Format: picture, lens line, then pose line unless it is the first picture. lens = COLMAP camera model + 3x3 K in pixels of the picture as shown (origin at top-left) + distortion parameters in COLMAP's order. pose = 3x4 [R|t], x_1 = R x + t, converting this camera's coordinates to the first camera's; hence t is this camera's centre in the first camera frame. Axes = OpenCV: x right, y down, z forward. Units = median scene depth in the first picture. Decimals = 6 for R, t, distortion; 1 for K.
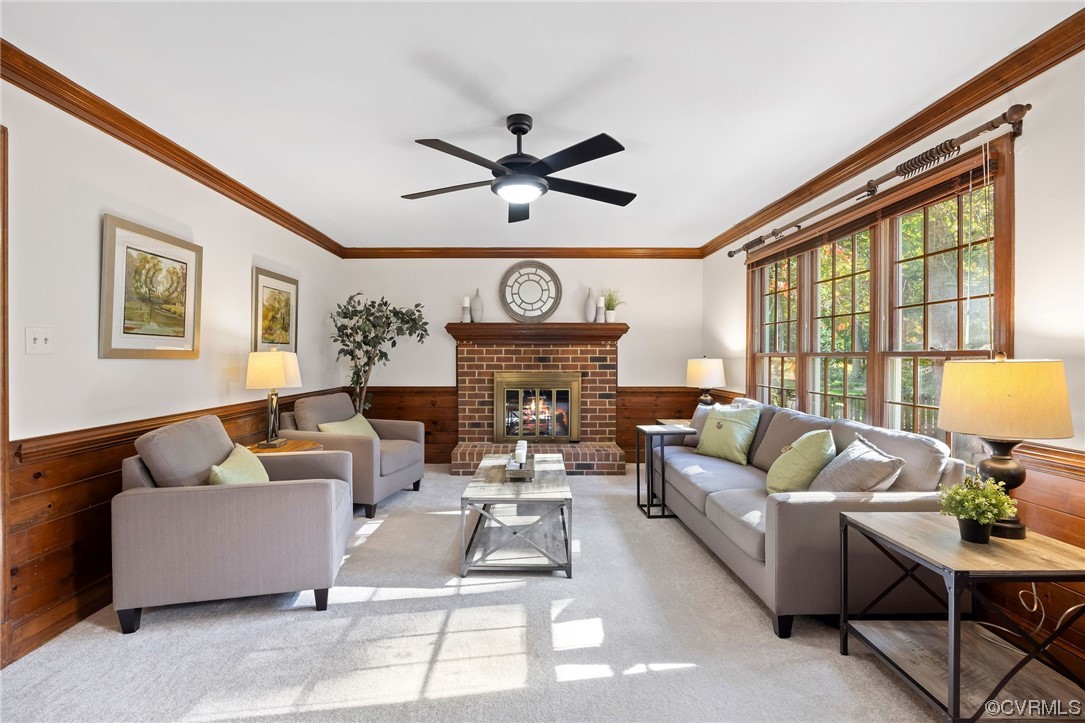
lens RADIAL K [[479.8, 0, 542.5], [0, 479.8, 361.5], [0, 0, 1]] dist [-0.016802, 0.000052]
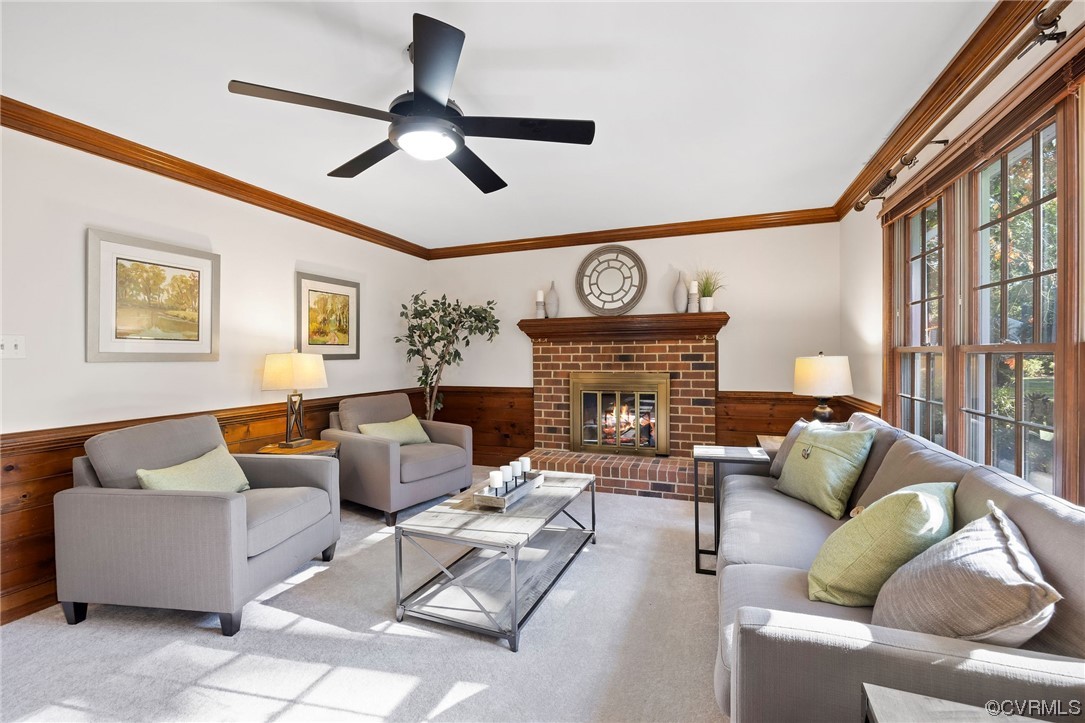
lens RADIAL K [[468.7, 0, 542.5], [0, 468.7, 361.5], [0, 0, 1]] dist [-0.011943, 0.000199]
pose [[0.929720, -0.004172, -0.368244, 0.177862], [0.006109, 0.999973, 0.004093, -0.002314], [0.368217, -0.006055, 0.929720, 0.162051]]
